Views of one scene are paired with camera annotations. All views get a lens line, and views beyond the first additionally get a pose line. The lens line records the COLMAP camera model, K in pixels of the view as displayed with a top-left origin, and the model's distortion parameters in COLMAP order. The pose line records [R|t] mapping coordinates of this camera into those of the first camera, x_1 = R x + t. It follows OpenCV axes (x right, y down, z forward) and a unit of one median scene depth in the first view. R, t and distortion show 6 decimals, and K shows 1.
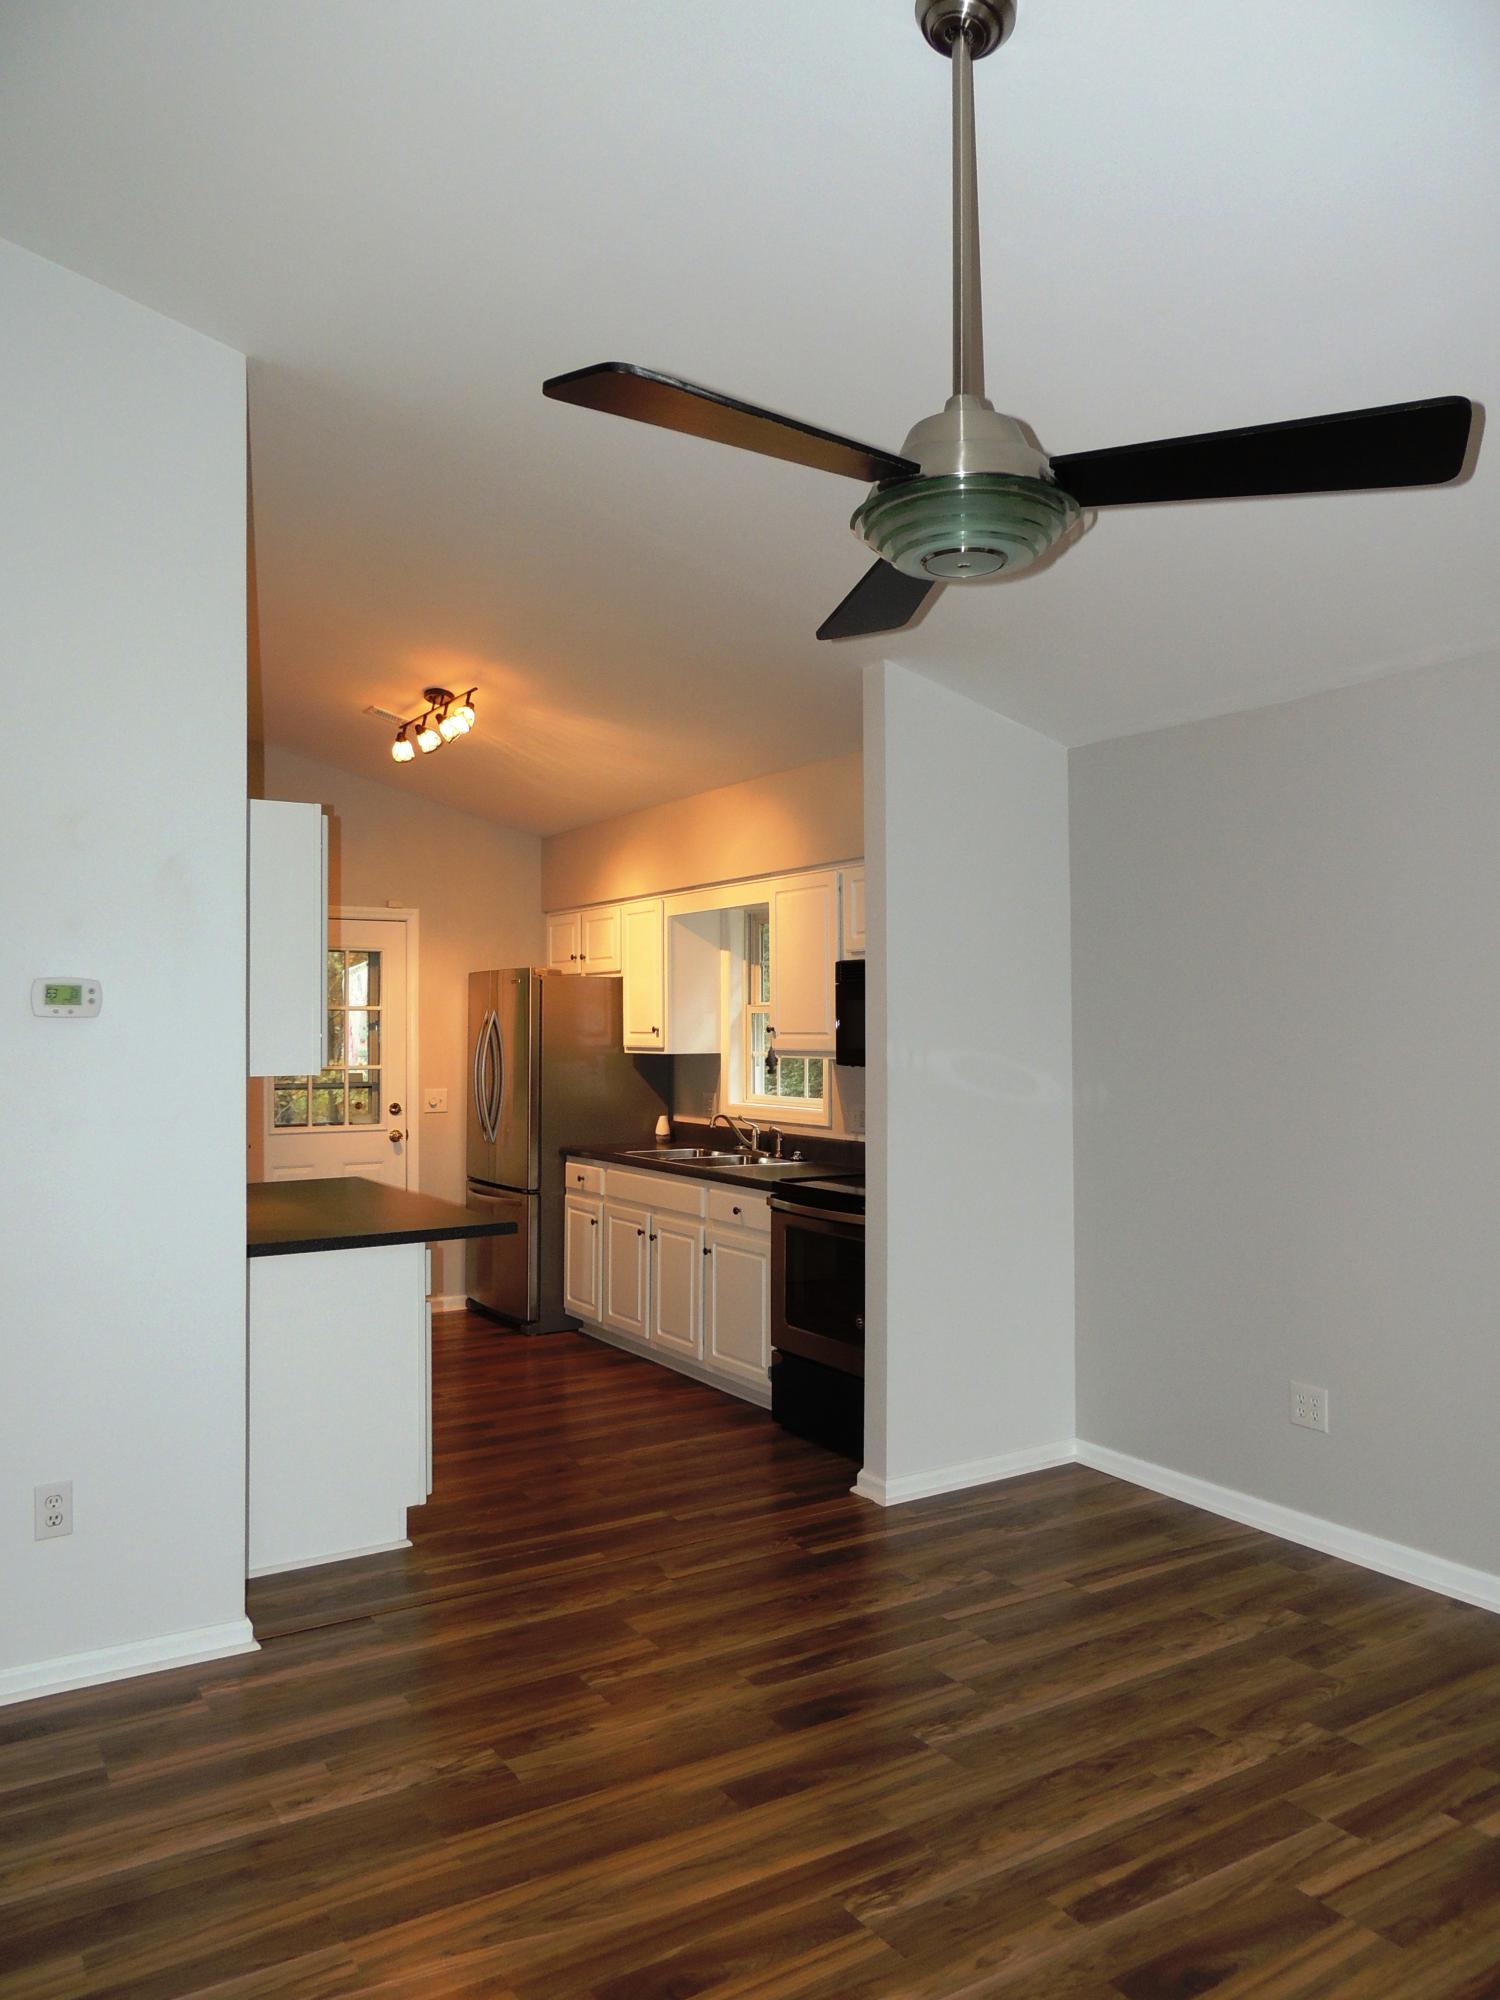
lens RADIAL K [[1435.2, 0, 753.1], [0, 1435.2, 1003.5], [0, 0, 1]] dist [-0.017038, 0.004580]
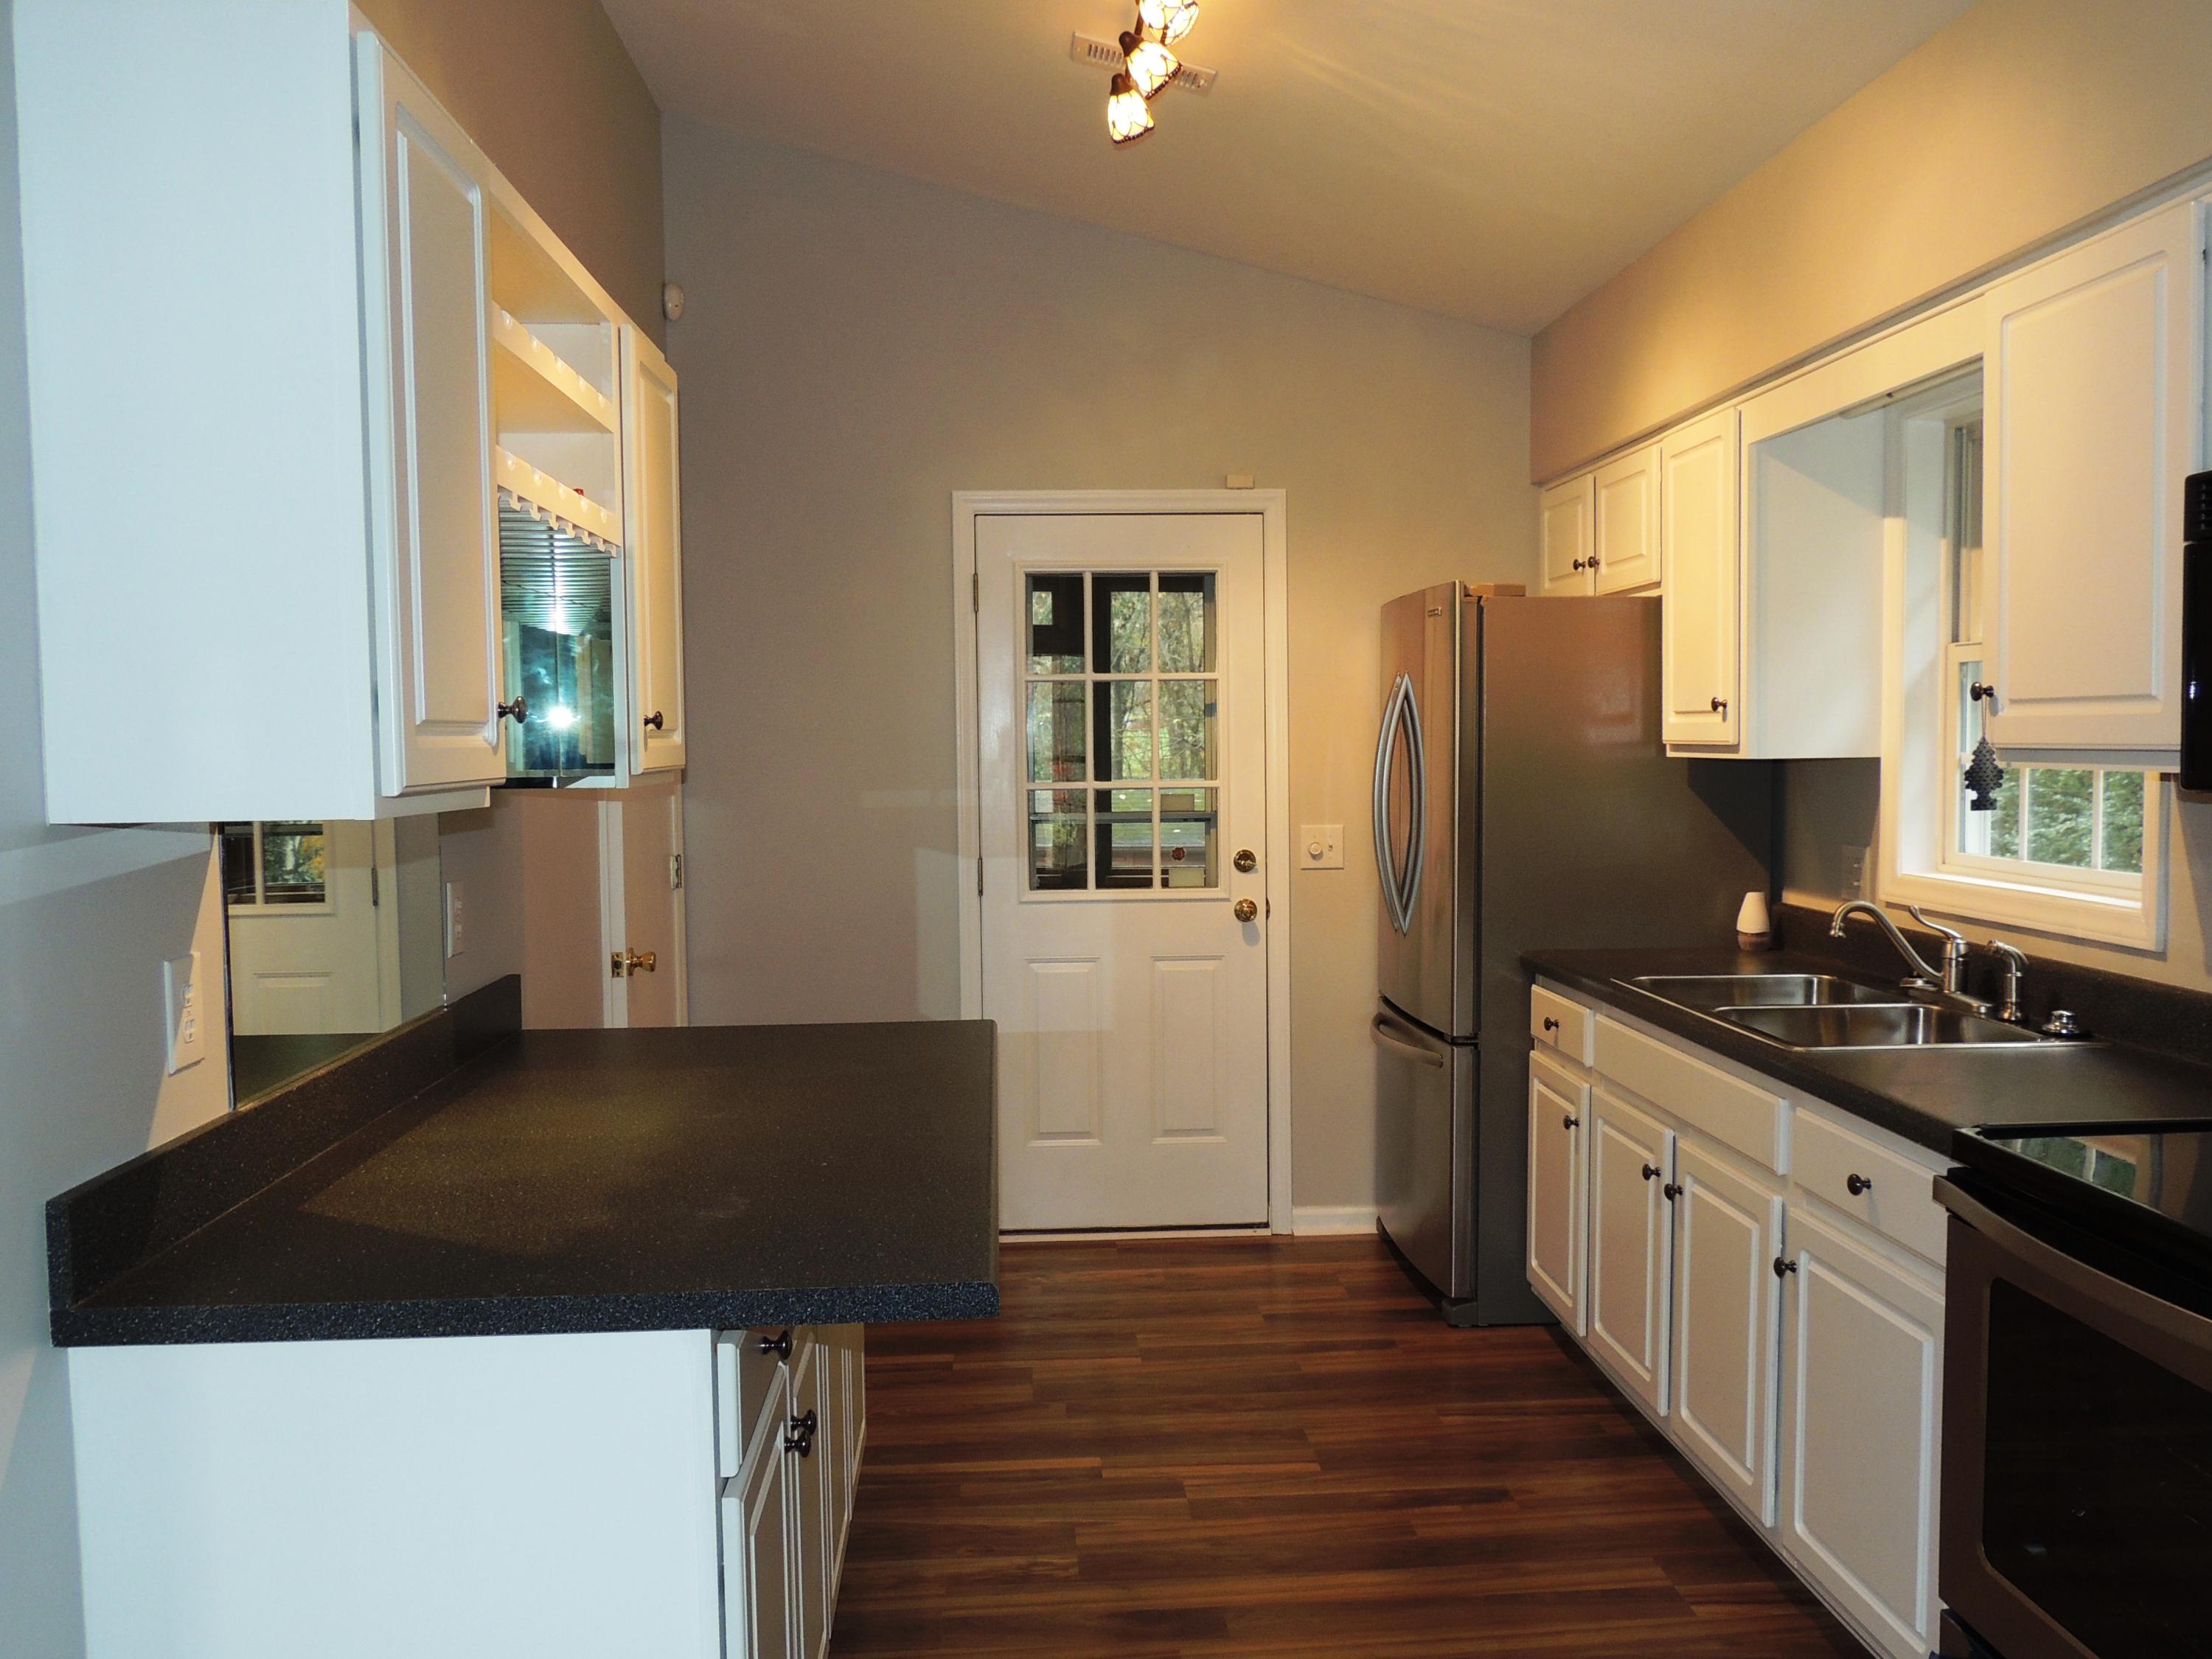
lens RADIAL K [[1750.7, 0, 1119.3], [0, 1750.7, 827.0], [0, 0, 1]] dist [-0.017948, -0.007264]
pose [[0.878637, 0.017073, -0.477185, 0.030178], [0.017438, 0.997547, 0.067799, 0.017623], [0.477172, -0.067892, 0.876184, 0.470037]]
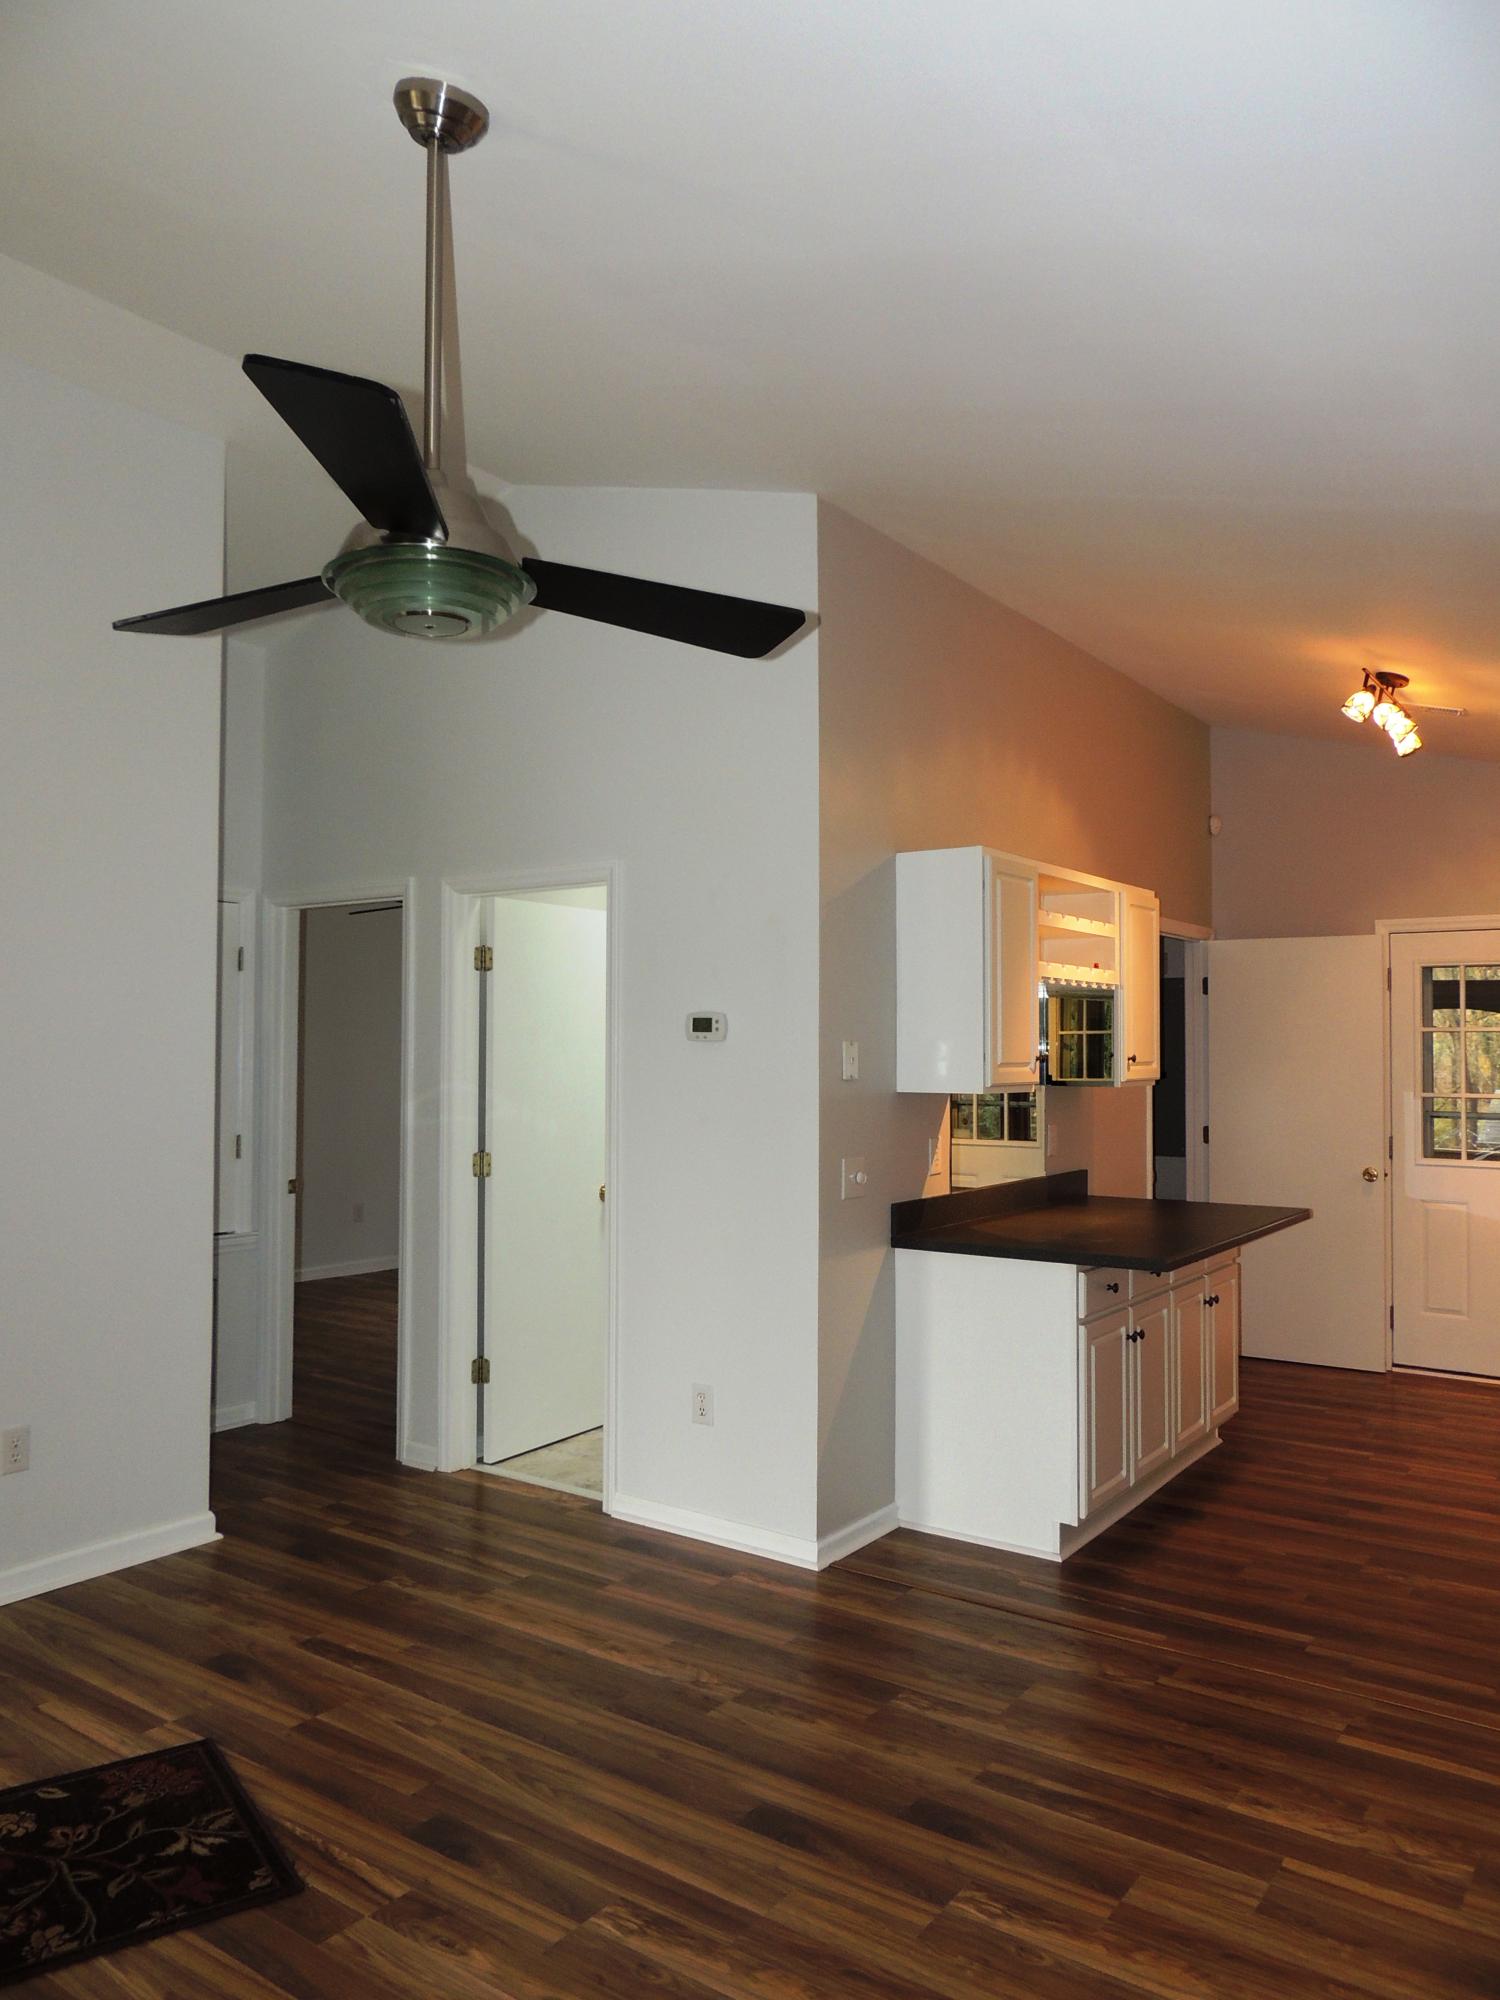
lens RADIAL K [[1435.2, 0, 753.1], [0, 1435.2, 1003.5], [0, 0, 1]] dist [-0.017038, 0.004580]
pose [[0.381032, -0.022722, -0.924283, 0.415712], [0.009907, 0.999741, -0.020493, 0.001151], [0.924509, -0.001349, 0.381158, 0.273857]]
